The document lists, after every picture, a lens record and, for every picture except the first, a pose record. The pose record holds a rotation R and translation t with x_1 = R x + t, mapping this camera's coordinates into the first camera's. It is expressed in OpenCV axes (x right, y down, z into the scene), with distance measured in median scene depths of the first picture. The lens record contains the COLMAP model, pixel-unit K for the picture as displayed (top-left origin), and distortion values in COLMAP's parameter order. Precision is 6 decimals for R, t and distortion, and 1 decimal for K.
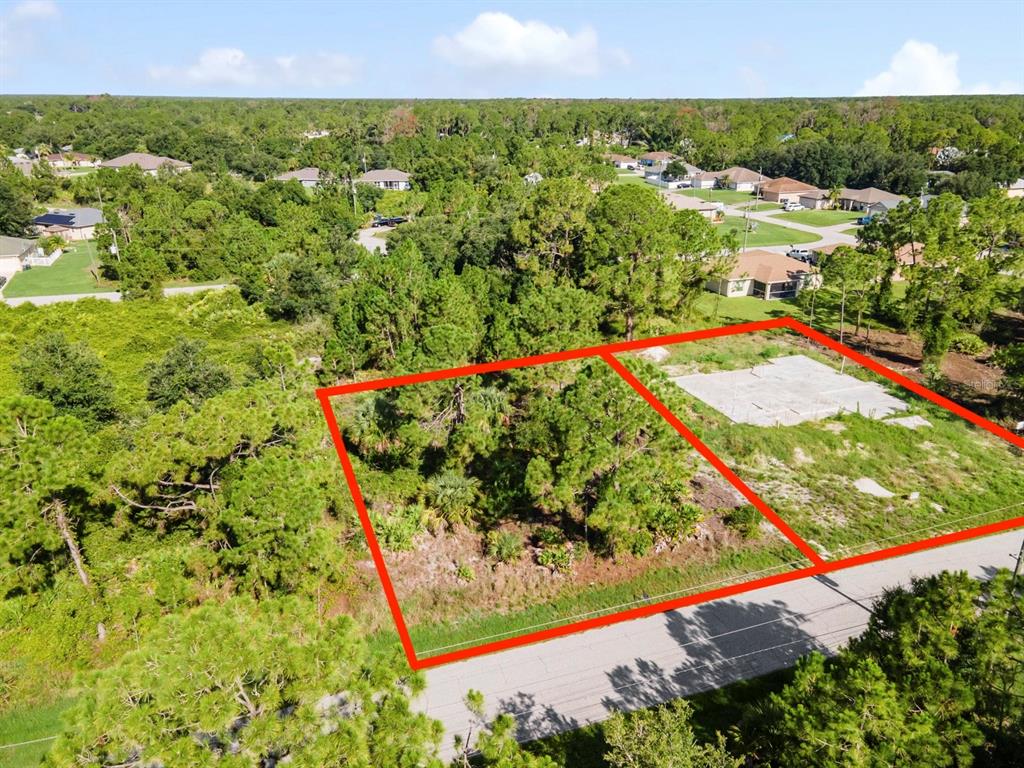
lens RADIAL K [[765.4, 0, 518.2], [0, 765.4, 379.7], [0, 0, 1]] dist [0.009844, 0.063954]
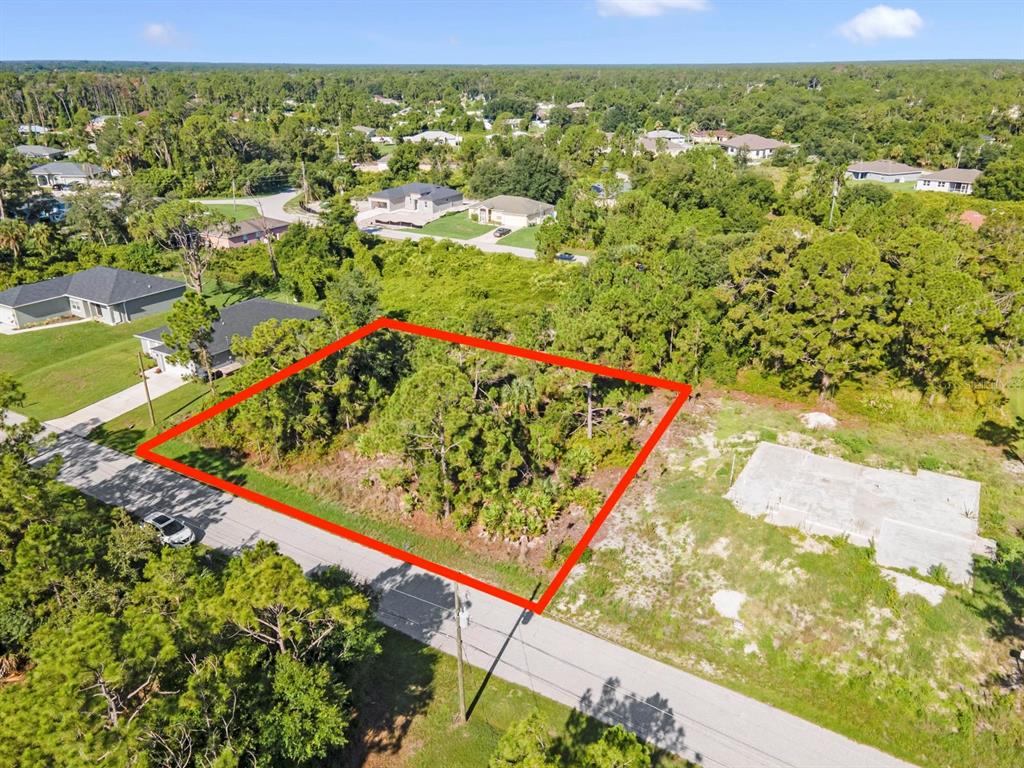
lens RADIAL K [[765.4, 0, 518.2], [0, 765.4, 379.7], [0, 0, 1]] dist [0.009844, 0.063954]
pose [[0.634091, 0.294241, -0.715088, 0.596301], [-0.265520, 0.951396, 0.156031, -0.128440], [0.726242, 0.090932, 0.681398, 0.113626]]
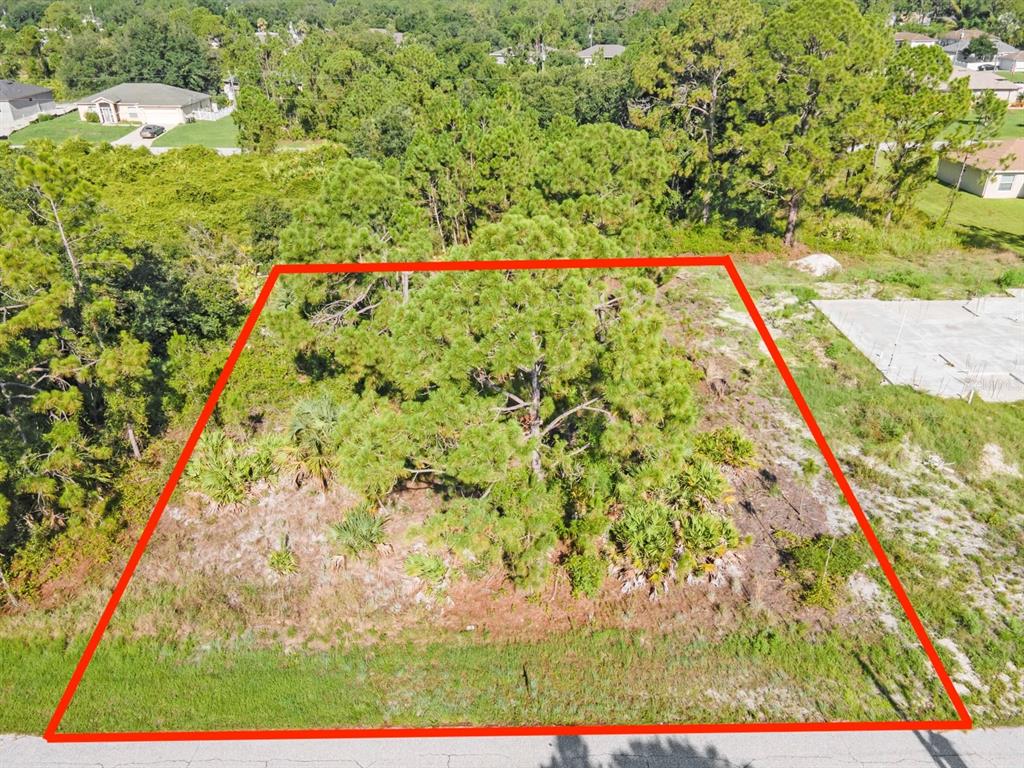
lens RADIAL K [[747.6, 0, 517.2], [0, 747.6, 383.8], [0, 0, 1]] dist [0.014918, 0.048194]
pose [[0.941374, 0.149208, -0.302575, 0.146851], [-0.110030, 0.983627, 0.142727, 0.004308], [0.318917, -0.101067, 0.942379, 0.280222]]
